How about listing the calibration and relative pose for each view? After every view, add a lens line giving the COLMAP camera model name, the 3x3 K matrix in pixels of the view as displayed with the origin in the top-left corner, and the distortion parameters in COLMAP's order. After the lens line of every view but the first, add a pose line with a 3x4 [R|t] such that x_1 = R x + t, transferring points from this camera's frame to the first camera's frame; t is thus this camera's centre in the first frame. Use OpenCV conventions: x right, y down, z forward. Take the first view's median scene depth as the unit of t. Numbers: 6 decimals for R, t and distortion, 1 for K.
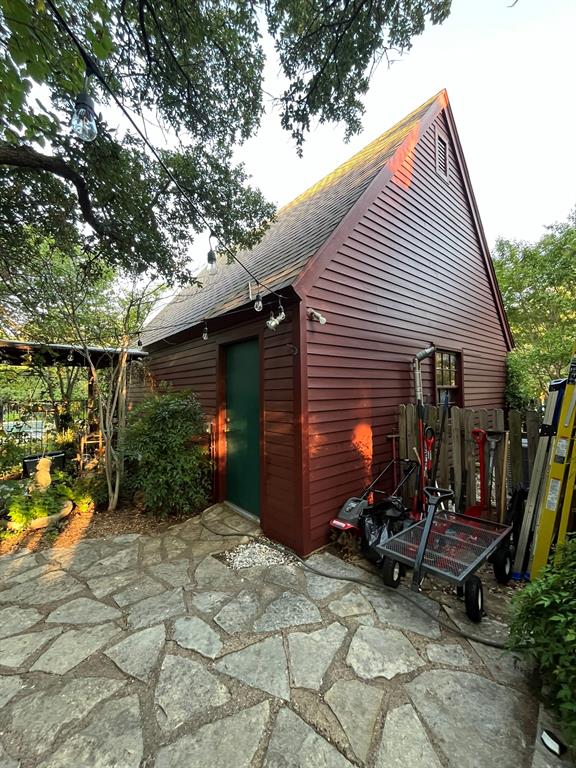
lens RADIAL K [[310.0, 0, 288.0], [0, 310.0, 384.2], [0, 0, 1]] dist [-0.000561, -0.000032]
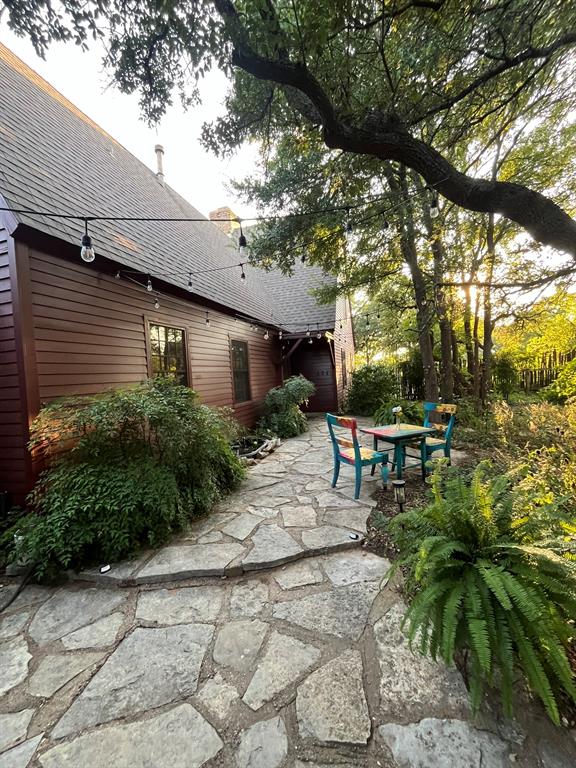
lens RADIAL K [[310.0, 0, 288.0], [0, 310.0, 384.0], [0, 0, 1]] dist [-0.000561, -0.000032]
pose [[-0.544055, 0.019058, 0.838833, -1.229245], [0.038585, 0.999253, 0.002323, 0.034259], [-0.838162, 0.033630, -0.544384, 0.914144]]
